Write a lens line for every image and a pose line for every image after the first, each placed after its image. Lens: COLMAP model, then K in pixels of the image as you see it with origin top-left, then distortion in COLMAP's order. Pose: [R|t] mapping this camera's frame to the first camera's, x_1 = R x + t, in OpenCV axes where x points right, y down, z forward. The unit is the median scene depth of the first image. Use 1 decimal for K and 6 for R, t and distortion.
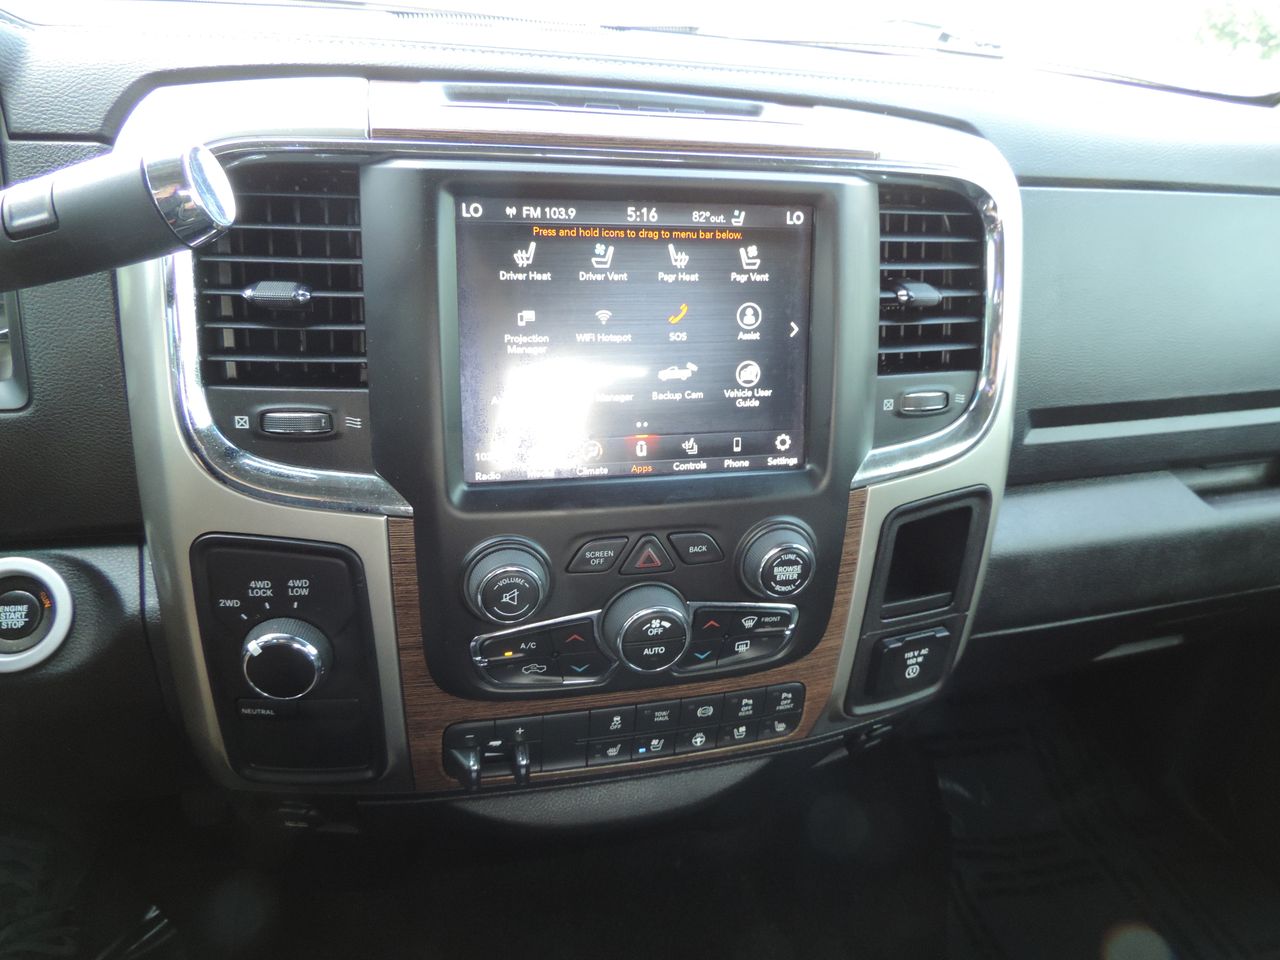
lens RADIAL K [[892.4, 0, 643.2], [0, 892.4, 482.4], [0, 0, 1]] dist [-0.028949, 0.002527]
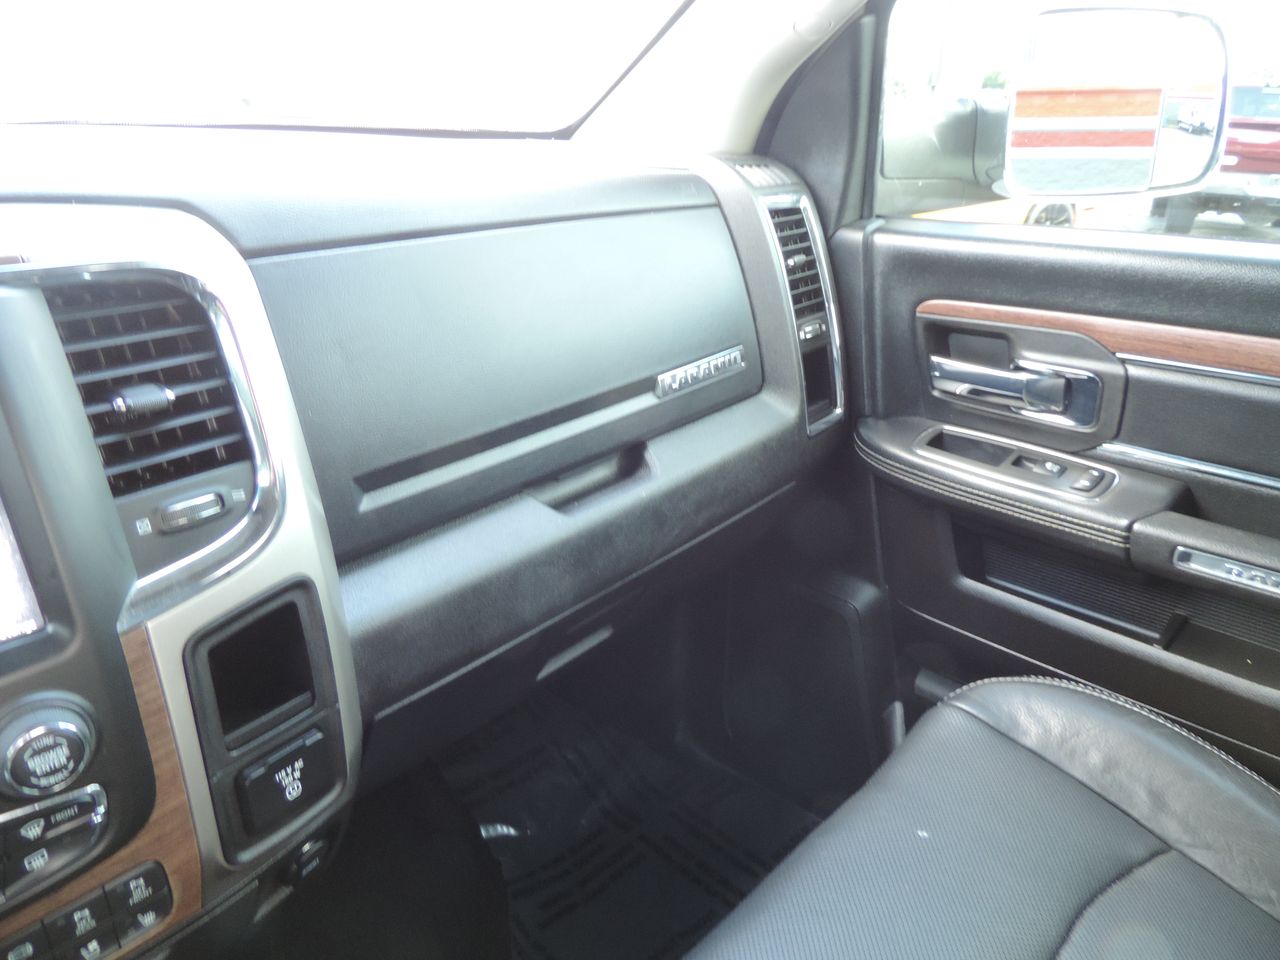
lens RADIAL K [[886.8, 0, 639.8], [0, 886.8, 479.9], [0, 0, 1]] dist [-0.002157, 0.000297]
pose [[0.853558, -0.256138, 0.453688, 0.297114], [0.280122, 0.959849, 0.014884, -0.006770], [-0.439284, 0.114384, 0.891036, -0.000899]]
